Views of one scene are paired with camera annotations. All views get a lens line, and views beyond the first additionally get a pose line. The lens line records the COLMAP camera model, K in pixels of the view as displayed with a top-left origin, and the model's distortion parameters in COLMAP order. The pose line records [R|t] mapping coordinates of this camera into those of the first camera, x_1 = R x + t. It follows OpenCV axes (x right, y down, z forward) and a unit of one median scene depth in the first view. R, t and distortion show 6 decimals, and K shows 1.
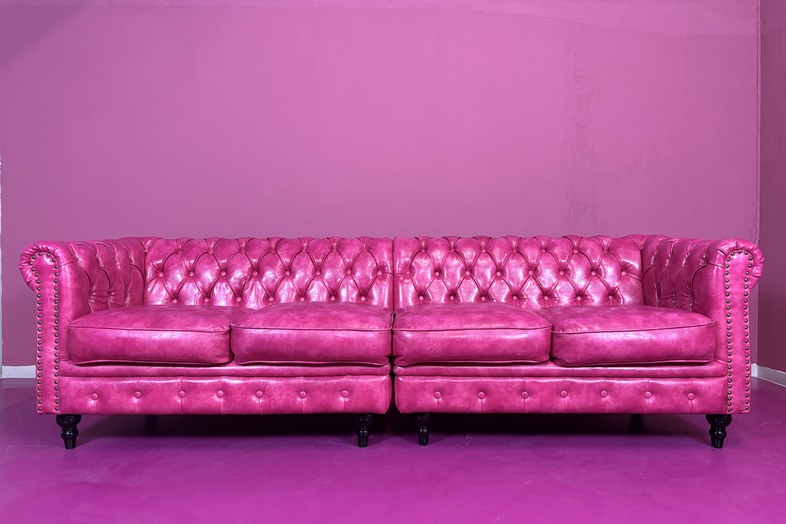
lens RADIAL K [[590.2, 0, 396.8], [0, 590.2, 267.3], [0, 0, 1]] dist [0.030125, -0.025992]
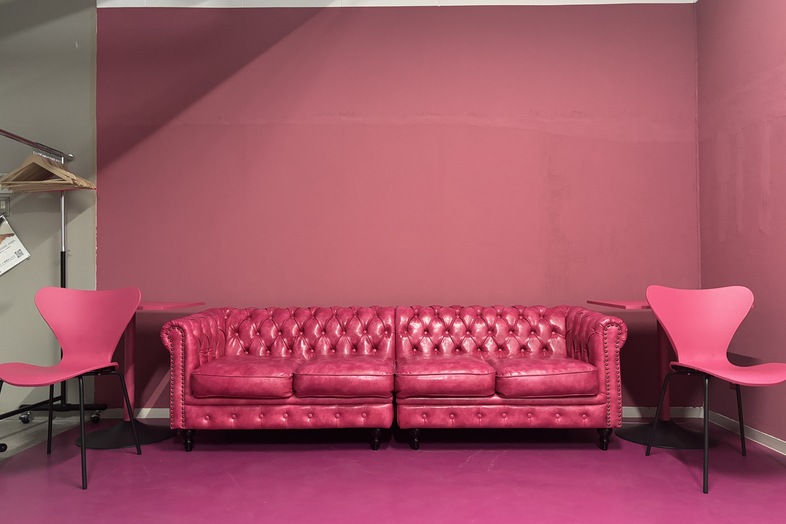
lens RADIAL K [[590.2, 0, 391.3], [0, 590.2, 269.7], [0, 0, 1]] dist [0.030125, -0.025992]
pose [[0.999595, -0.009054, -0.026972, 0.029726], [0.008010, 0.999224, -0.038570, -0.112930], [0.027301, 0.038339, 0.998892, -0.581543]]
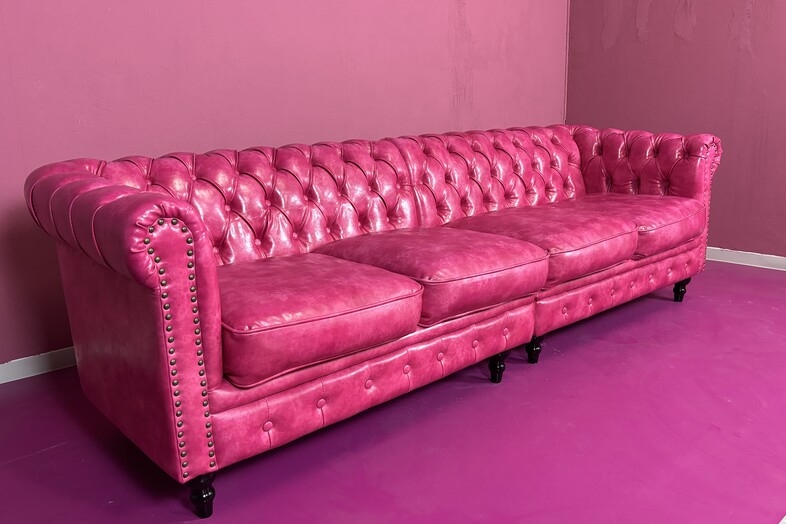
lens RADIAL K [[670.0, 0, 395.4], [0, 670.0, 259.2], [0, 0, 1]] dist [0.068059, 0.005819]
pose [[0.733351, -0.168382, 0.658668, -0.860743], [0.035430, 0.976992, 0.210310, -0.112617], [-0.678926, -0.130894, 0.722445, 0.390375]]
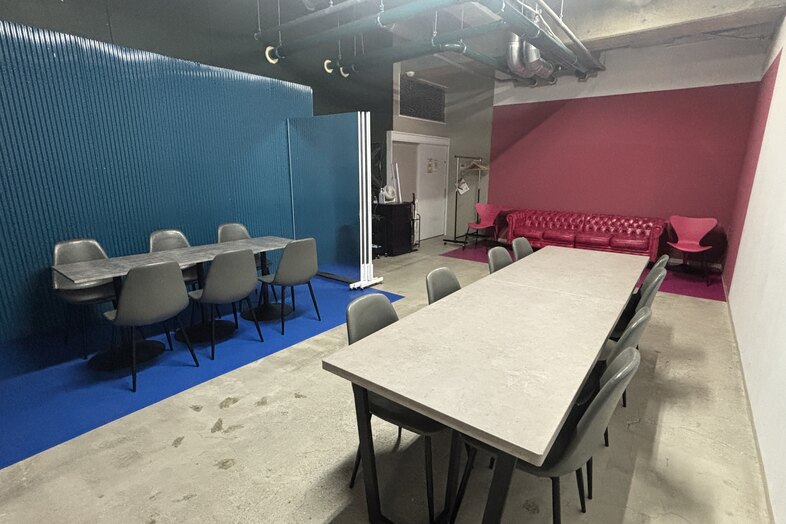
lens RADIAL K [[361.6, 0, 396.6], [0, 361.6, 258.3], [0, 0, 1]] dist [-0.004096, -0.000460]
pose [[0.776971, 0.144547, -0.612717, 0.720770], [-0.012078, 0.976527, 0.215057, -0.354582], [0.629421, -0.159693, 0.760479, -2.337951]]
